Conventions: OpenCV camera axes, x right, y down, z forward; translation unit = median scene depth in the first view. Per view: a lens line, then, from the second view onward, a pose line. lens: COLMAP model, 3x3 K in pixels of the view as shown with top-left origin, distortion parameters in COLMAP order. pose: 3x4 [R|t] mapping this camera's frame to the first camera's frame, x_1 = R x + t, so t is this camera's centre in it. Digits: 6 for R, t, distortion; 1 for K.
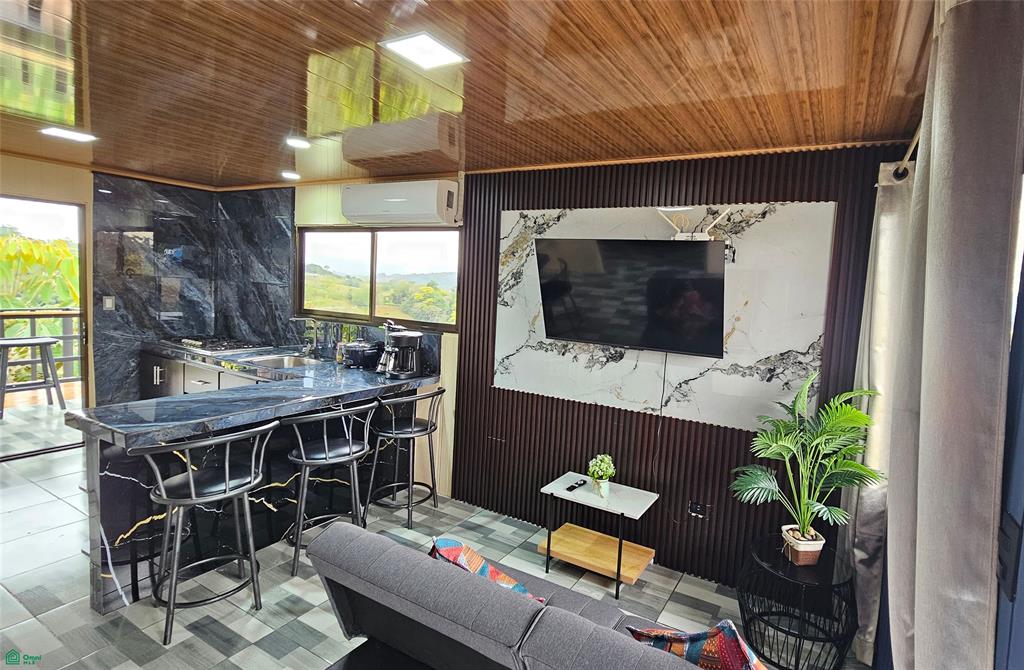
lens RADIAL K [[488.6, 0, 596.6], [0, 488.6, 317.1], [0, 0, 1]] dist [-0.001068, -0.002415]
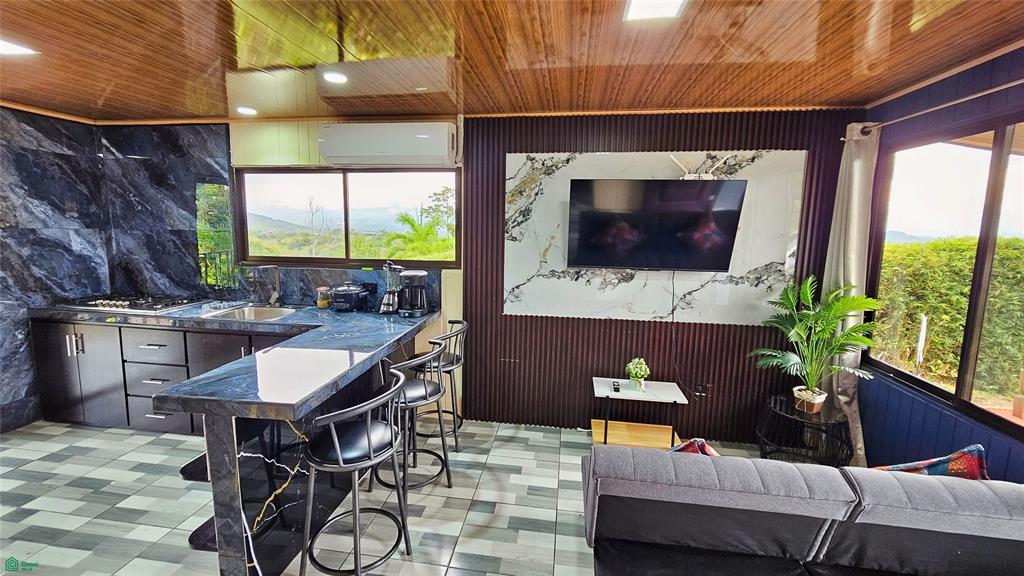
lens RADIAL K [[419.2, 0, 512.7], [0, 419.2, 273.0], [0, 0, 1]] dist [-0.003940, 0.000753]
pose [[0.948068, -0.077254, 0.308544, -0.485957], [0.056084, 0.995459, 0.076915, -0.023361], [-0.313084, -0.055616, 0.948095, 0.097650]]
